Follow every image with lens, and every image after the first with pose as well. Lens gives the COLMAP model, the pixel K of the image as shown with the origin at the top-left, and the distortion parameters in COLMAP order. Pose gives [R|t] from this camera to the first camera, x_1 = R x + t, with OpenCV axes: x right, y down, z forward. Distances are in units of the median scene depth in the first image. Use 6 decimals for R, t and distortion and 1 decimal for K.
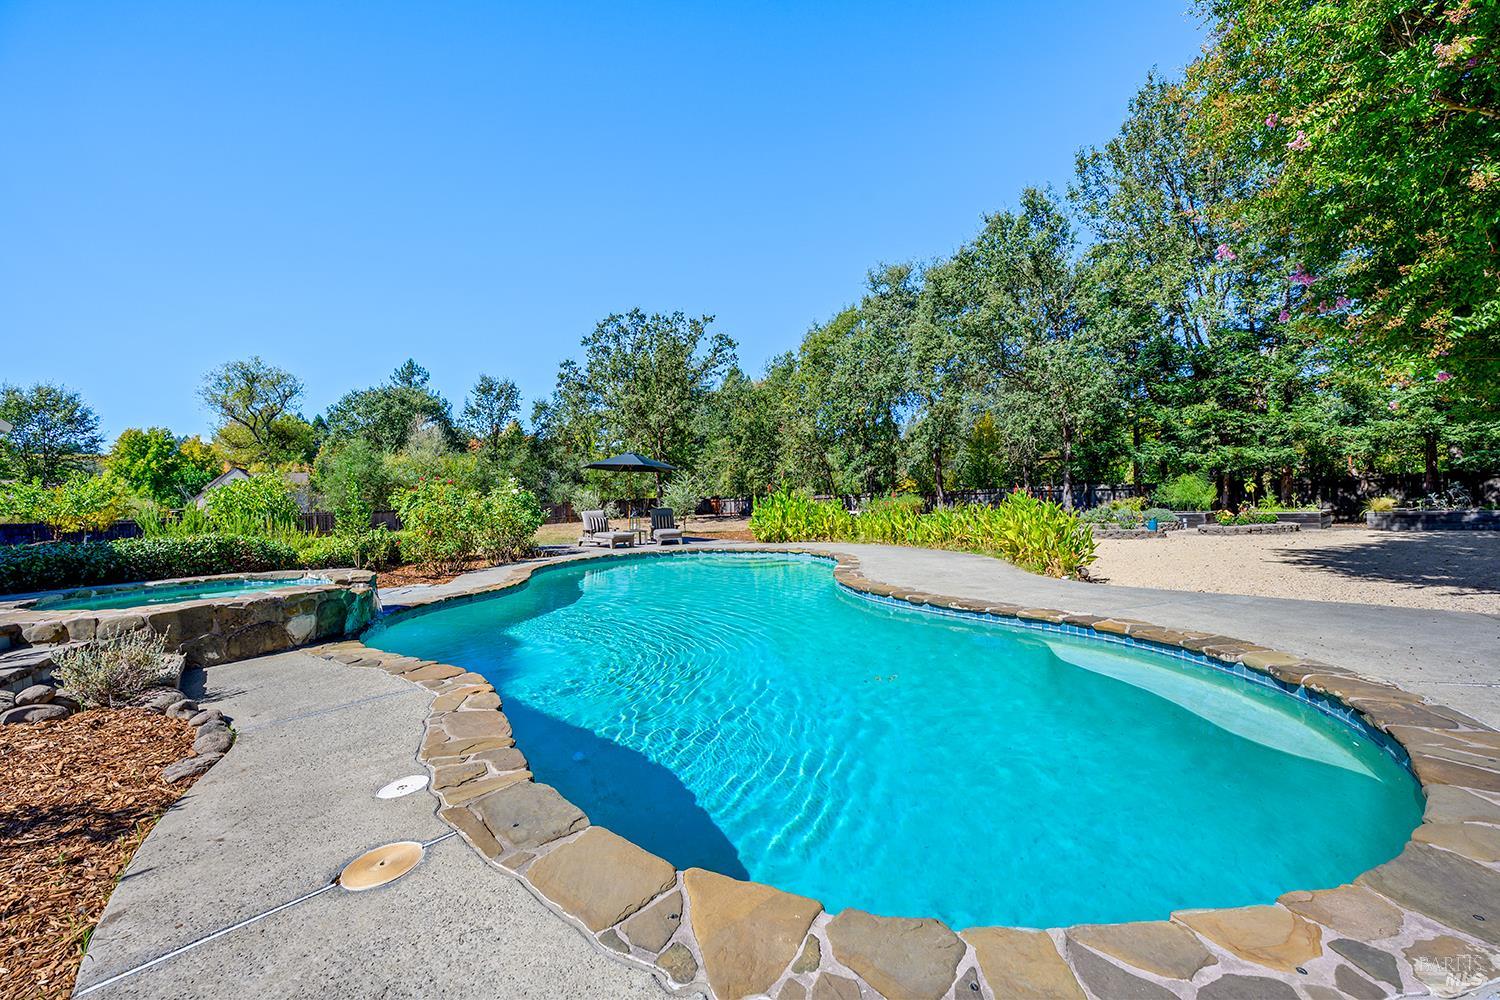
lens RADIAL K [[601.4, 0, 745.9], [0, 601.4, 503.6], [0, 0, 1]] dist [0.000067, 0.000006]
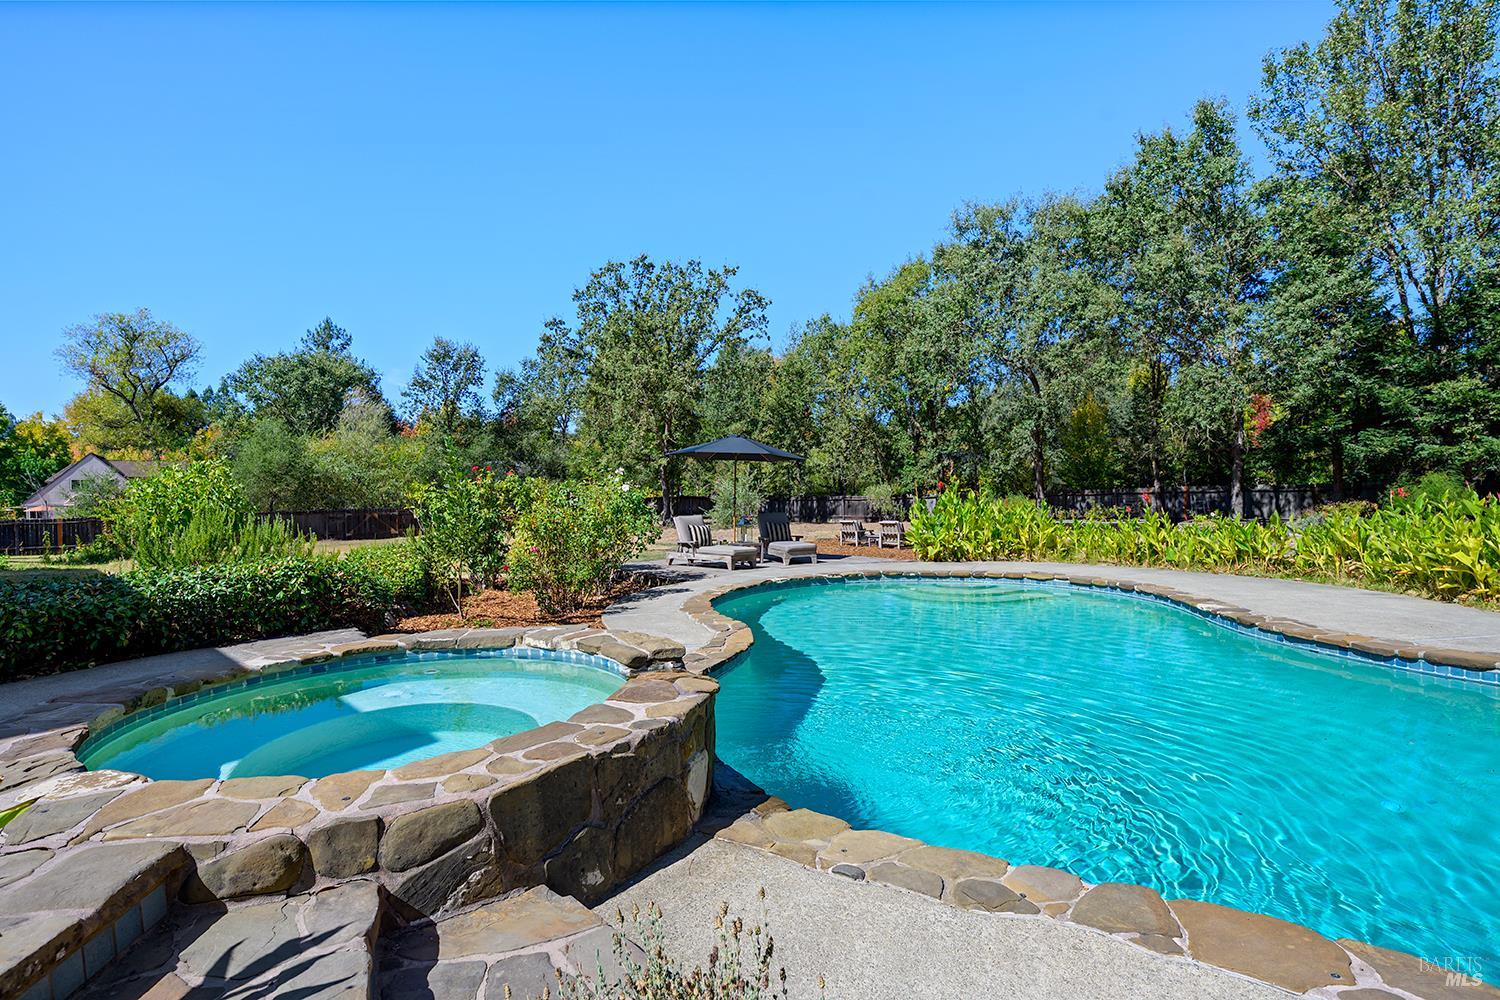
lens RADIAL K [[725.7, 0, 752.7], [0, 725.7, 506.4], [0, 0, 1]] dist [0.001037, 0.001109]
pose [[0.998942, 0.006418, 0.045545, -0.081085], [-0.006532, 0.999976, 0.002368, -0.000690], [-0.045529, -0.002663, 0.998959, 0.049915]]
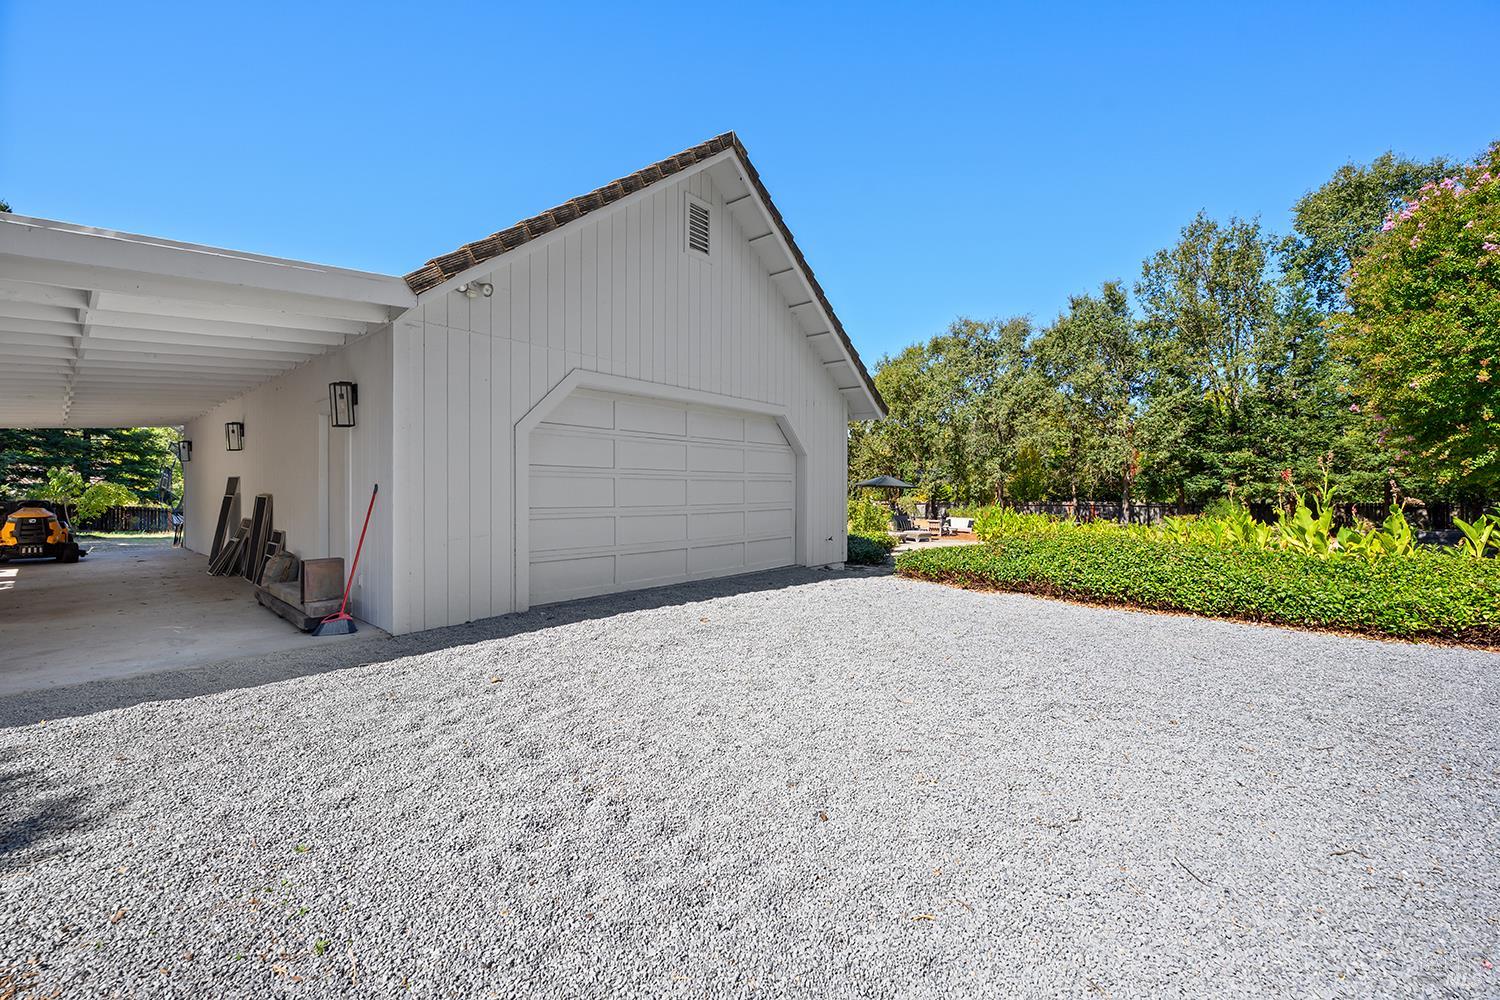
lens RADIAL K [[601.4, 0, 762.3], [0, 601.4, 492.3], [0, 0, 1]] dist [0.000067, 0.000006]
pose [[0.993788, 0.028843, 0.107485, -0.242766], [-0.027064, 0.999472, -0.017972, -0.005200], [-0.107947, 0.014952, 0.994044, -0.141709]]
